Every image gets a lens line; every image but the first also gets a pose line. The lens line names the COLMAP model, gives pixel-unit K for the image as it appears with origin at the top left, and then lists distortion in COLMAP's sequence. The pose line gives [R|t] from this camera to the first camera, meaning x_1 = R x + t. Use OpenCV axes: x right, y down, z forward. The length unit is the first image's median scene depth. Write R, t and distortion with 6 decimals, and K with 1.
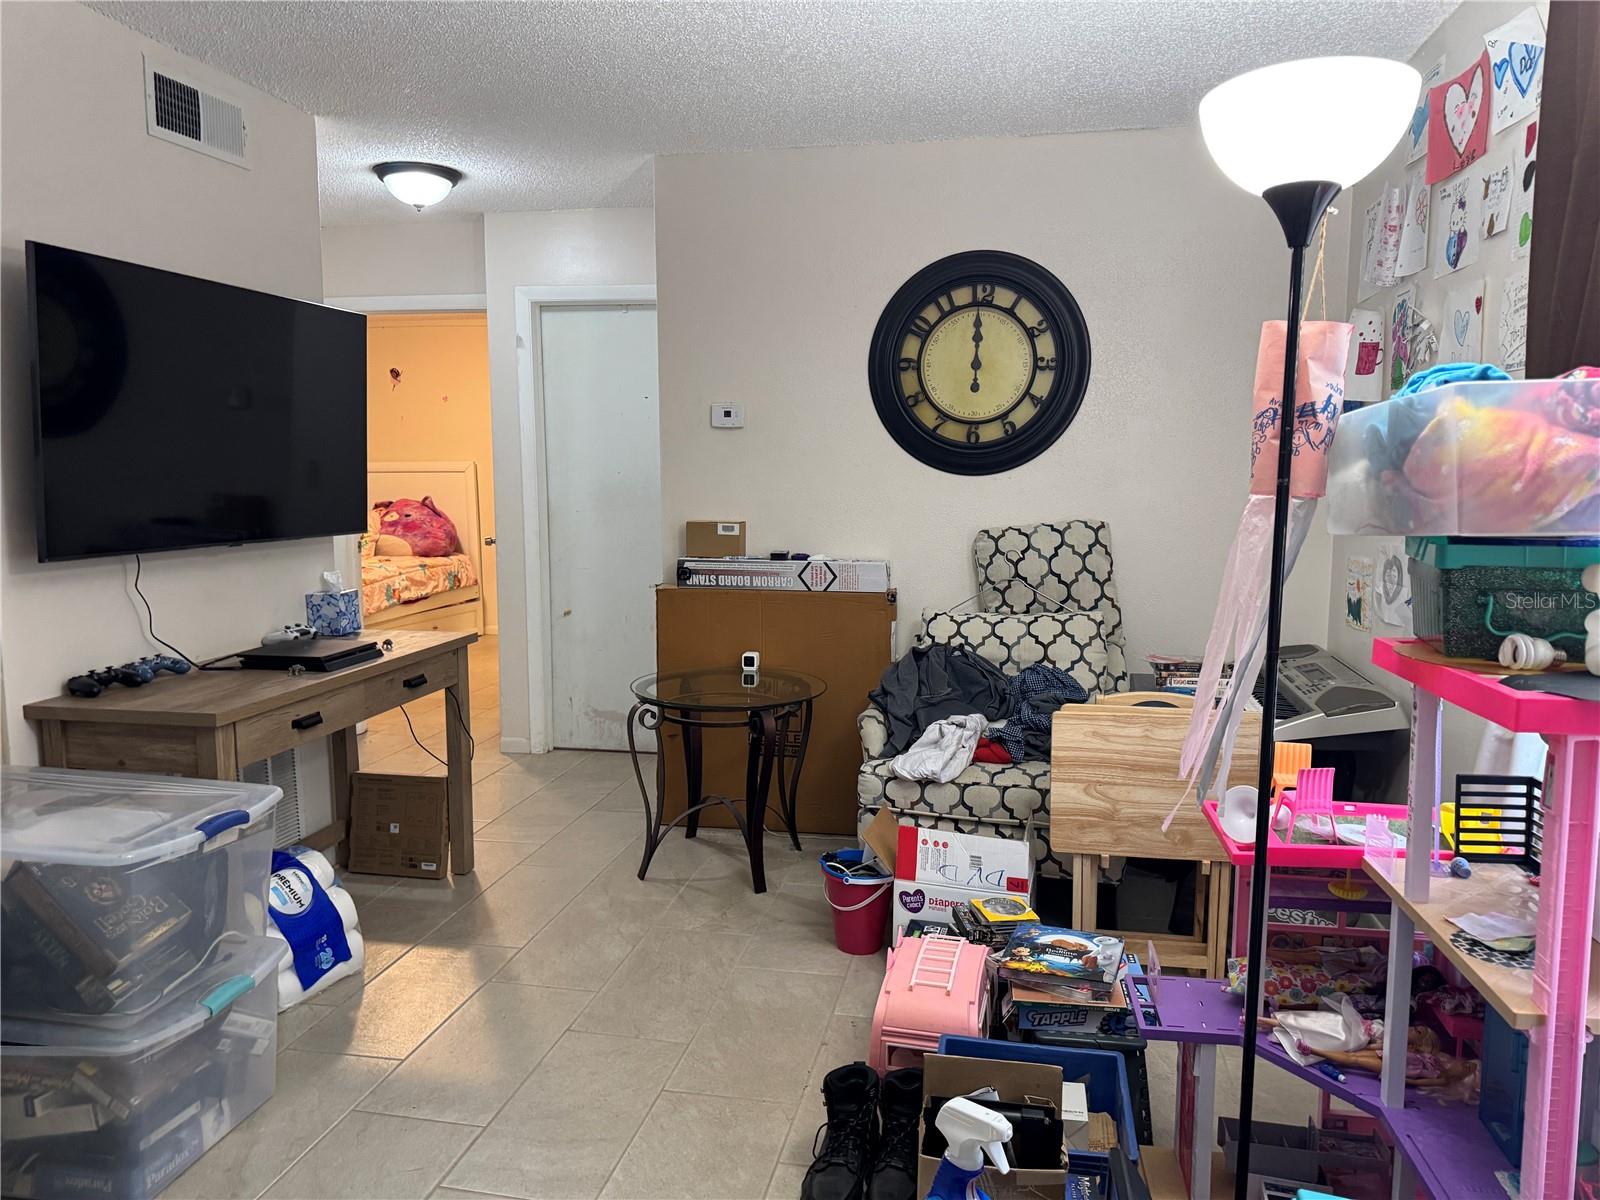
lens RADIAL K [[1130.8, 0, 810.8], [0, 1130.8, 594.1], [0, 0, 1]] dist [0.058034, 0.000536]
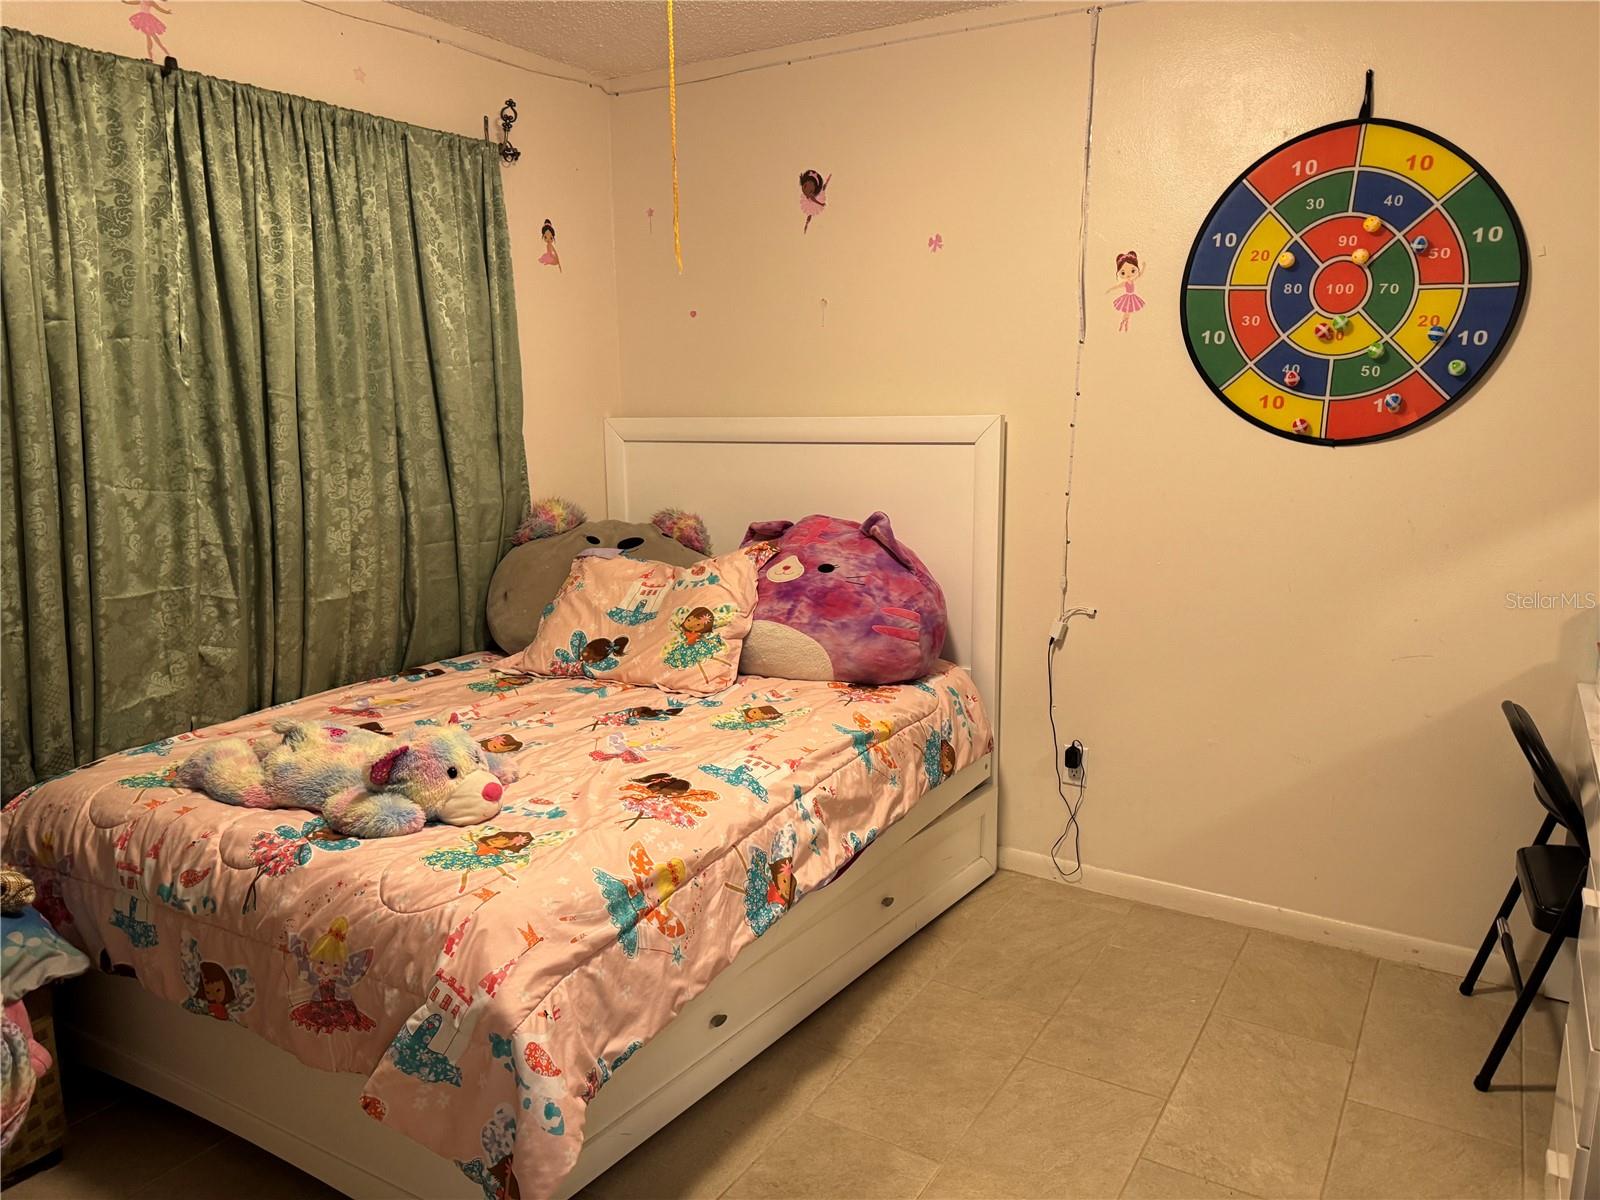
lens RADIAL K [[1130.8, 0, 801.7], [0, 1130.8, 605.1], [0, 0, 1]] dist [0.058034, 0.000536]
pose [[0.937356, 0.065657, -0.342131, -0.237379], [-0.040398, 0.995940, 0.080447, -0.086508], [0.346024, -0.061586, 0.936202, 0.659966]]
